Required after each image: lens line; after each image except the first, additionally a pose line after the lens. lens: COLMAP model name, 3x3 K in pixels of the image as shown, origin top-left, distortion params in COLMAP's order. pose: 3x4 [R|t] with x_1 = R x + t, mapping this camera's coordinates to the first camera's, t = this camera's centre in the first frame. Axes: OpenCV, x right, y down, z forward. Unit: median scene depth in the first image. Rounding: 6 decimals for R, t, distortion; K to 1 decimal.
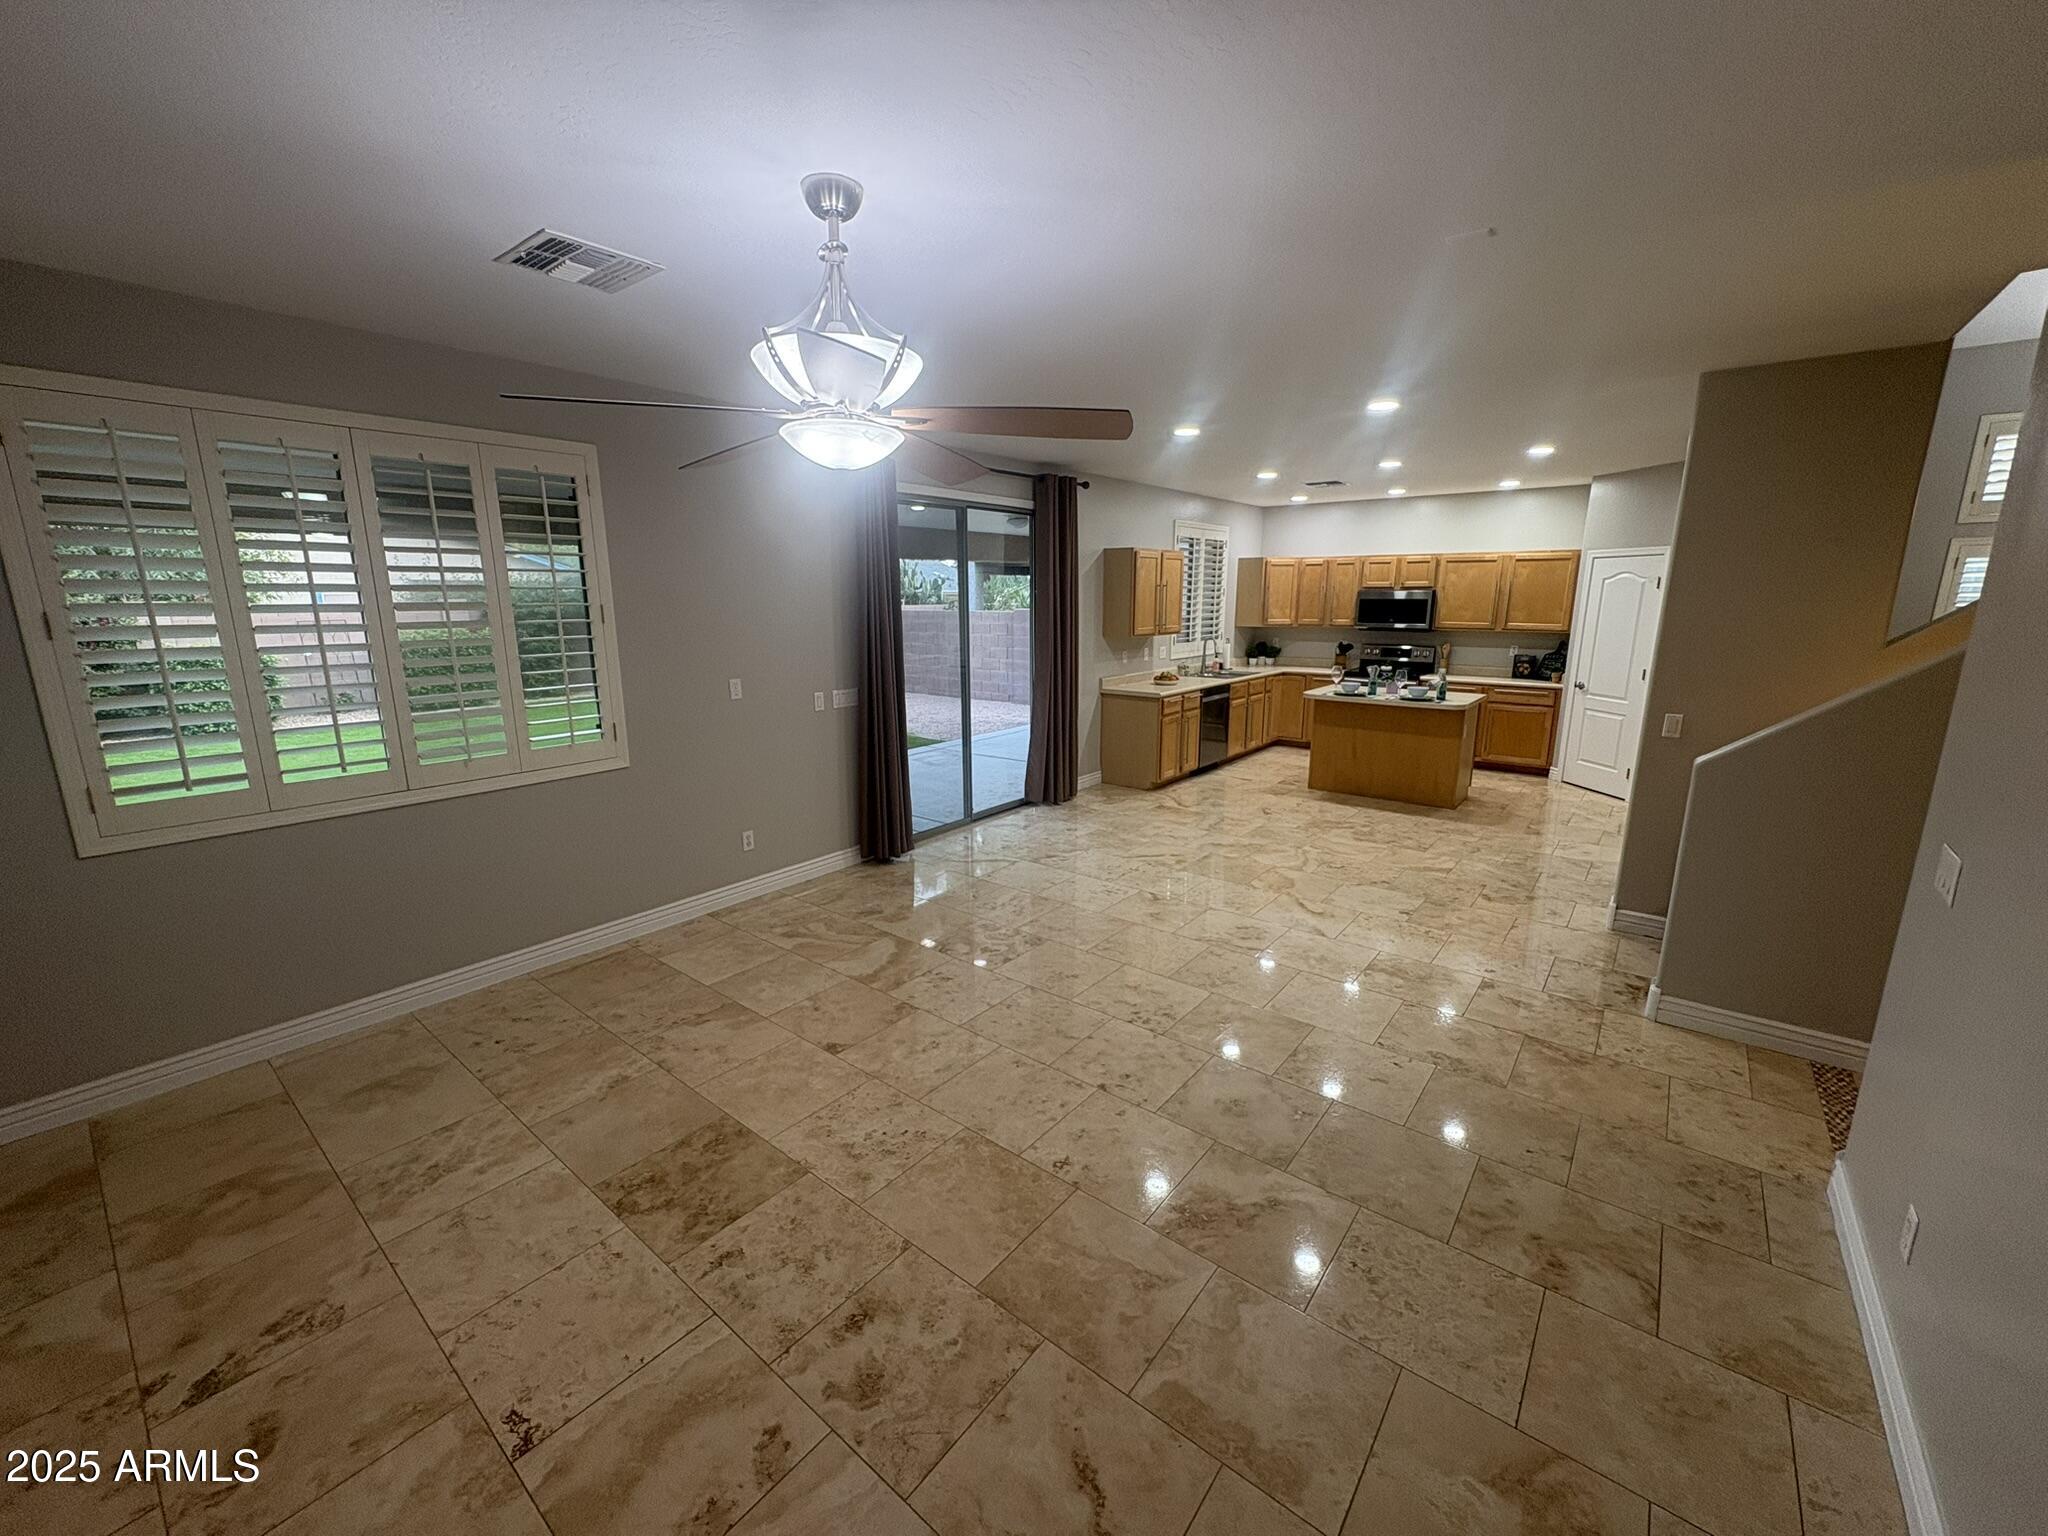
lens RADIAL K [[814.8, 0, 1024.3], [0, 814.8, 769.7], [0, 0, 1]] dist [0.000924, -0.000438]
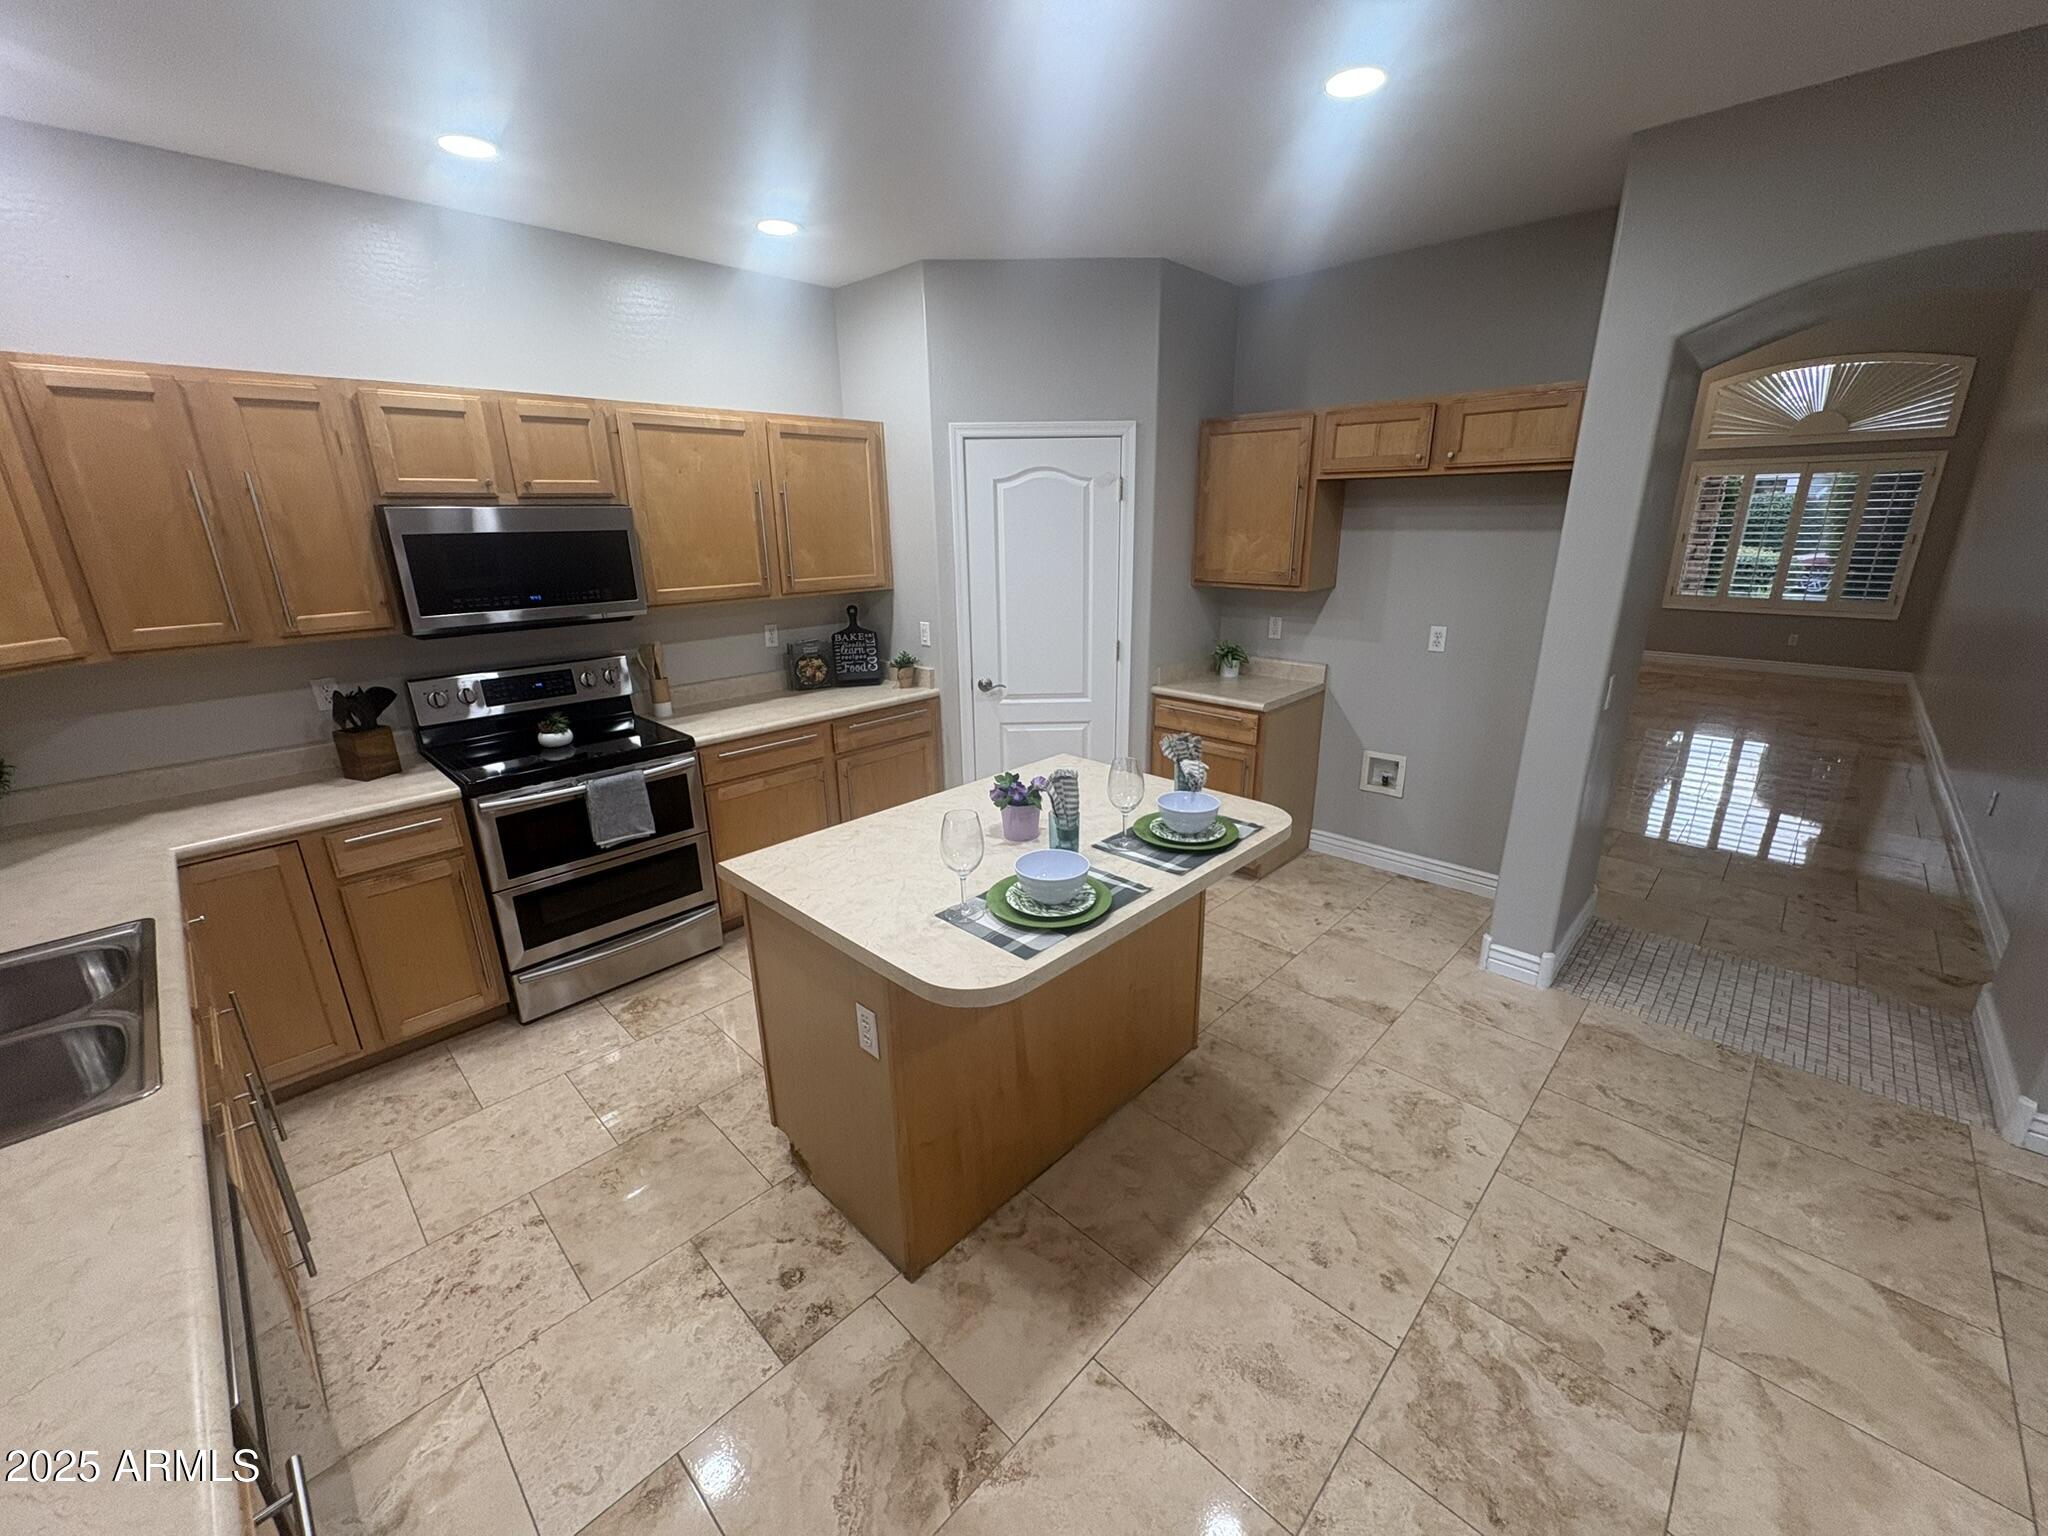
lens RADIAL K [[814.8, 0, 1025.1], [0, 814.8, 771.8], [0, 0, 1]] dist [0.000924, -0.000438]
pose [[0.096409, -0.300845, 0.948787, 0.202526], [0.226523, 0.934845, 0.273407, -0.245605], [-0.969223, 0.188563, 0.158276, 1.158208]]
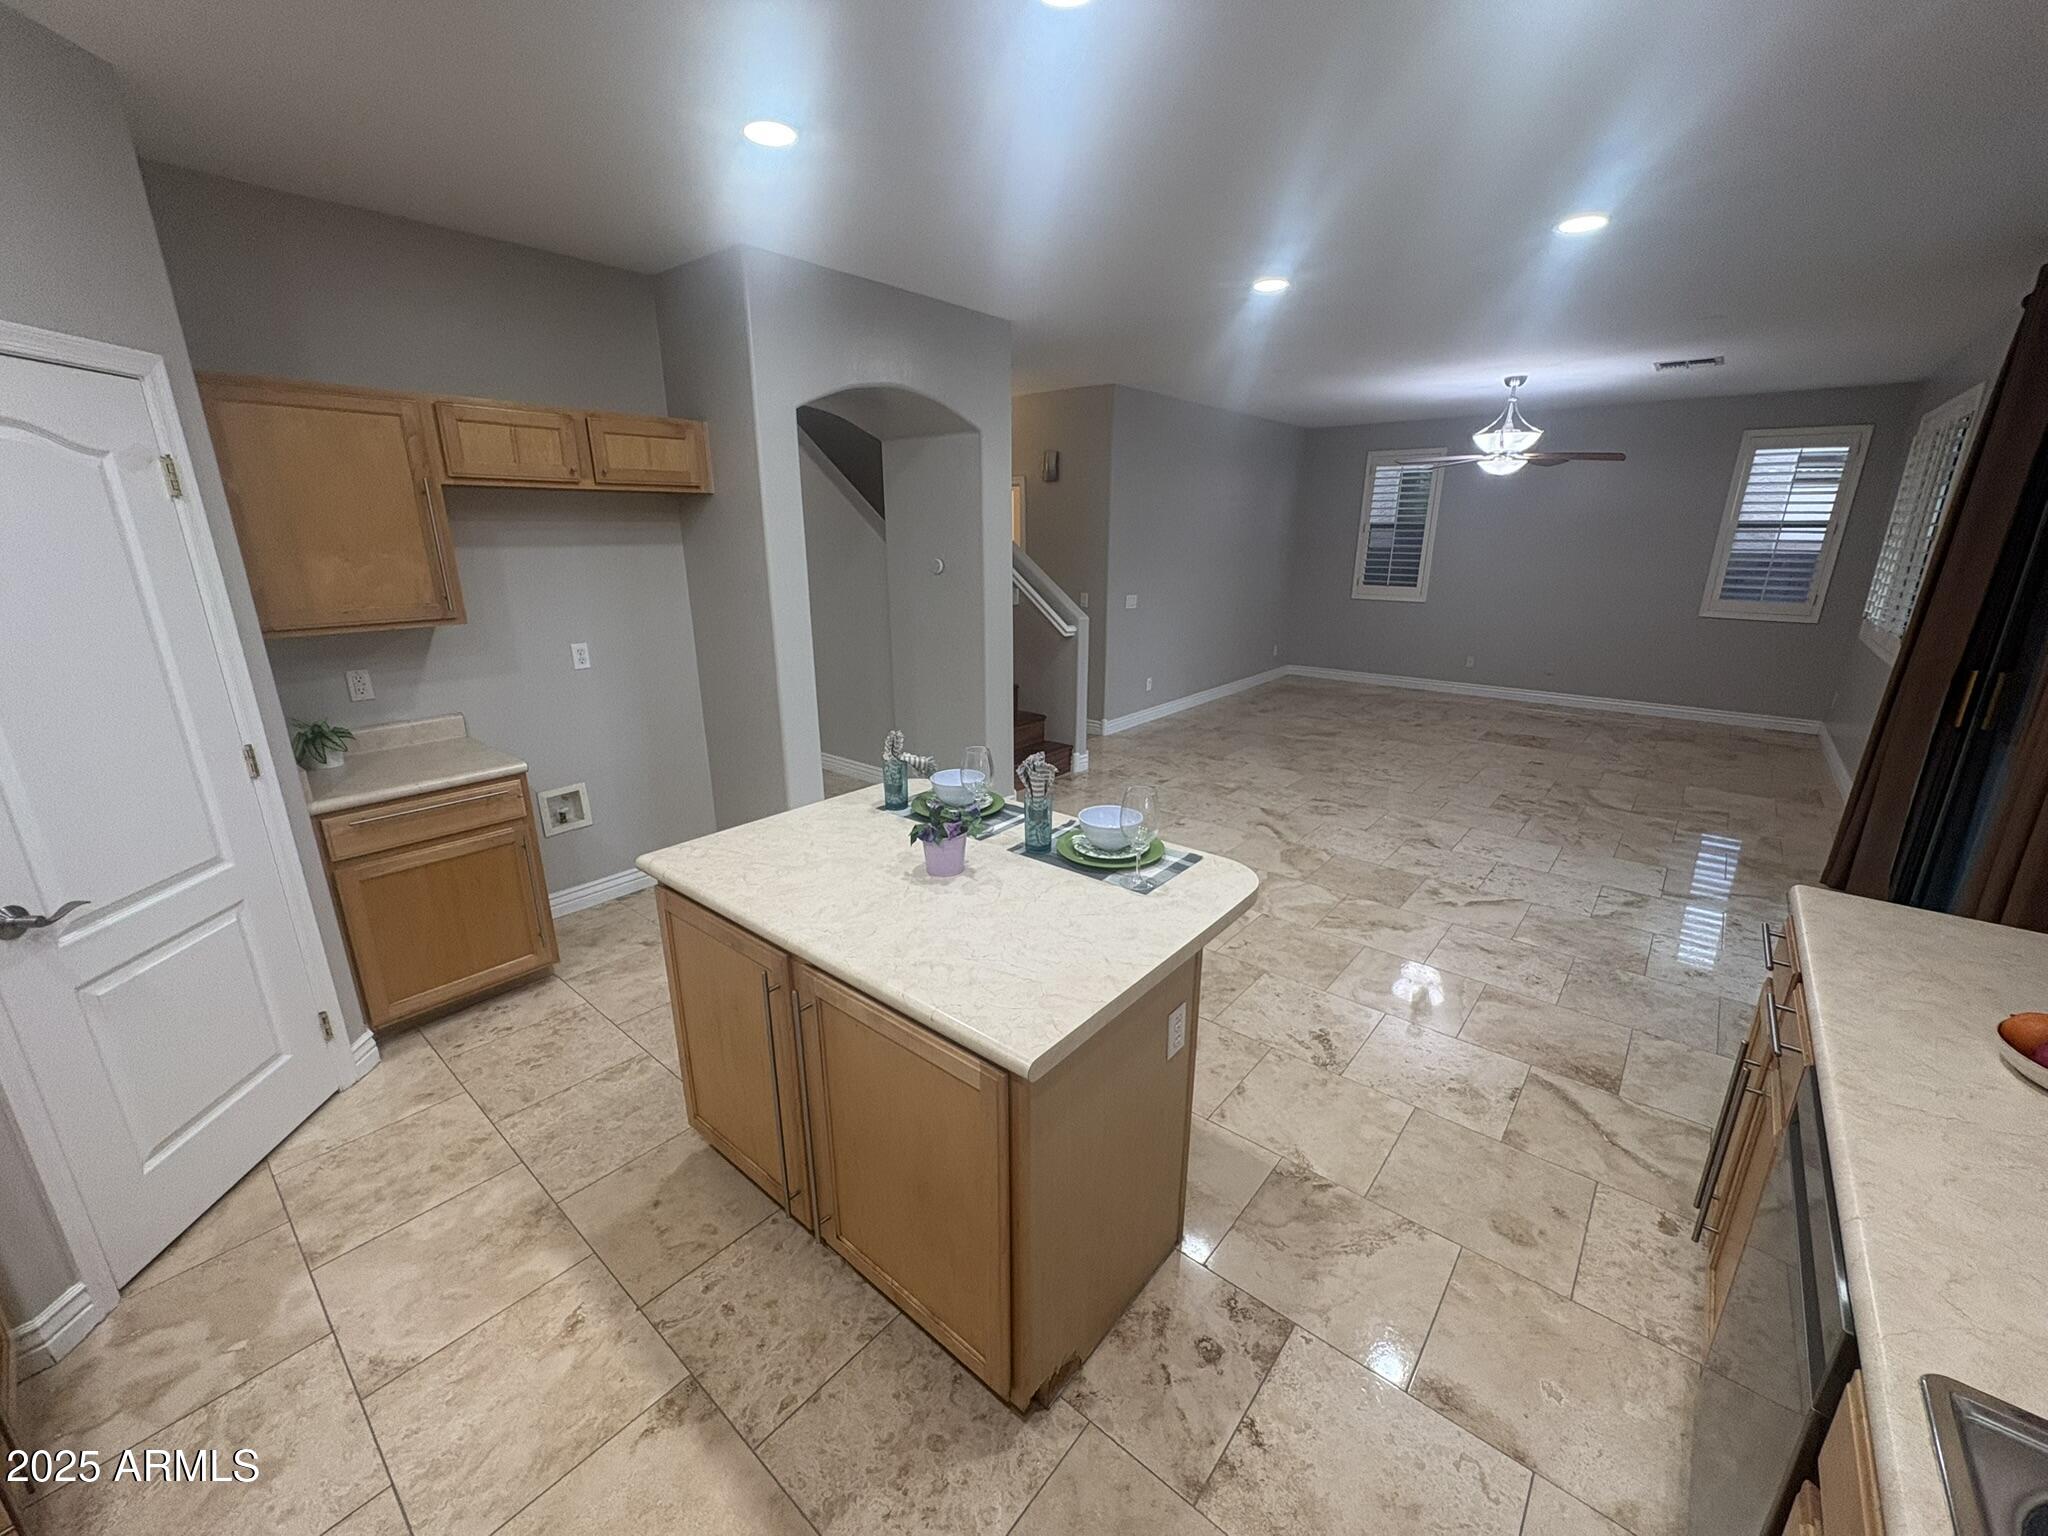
lens RADIAL K [[814.8, 0, 1026.6], [0, 814.8, 770.2], [0, 0, 1]] dist [0.000924, -0.000438]
pose [[-0.999765, -0.004325, 0.021253, 0.511843], [0.006502, 0.875073, 0.483948, -0.318815], [-0.020691, 0.483972, -0.874839, 1.507290]]
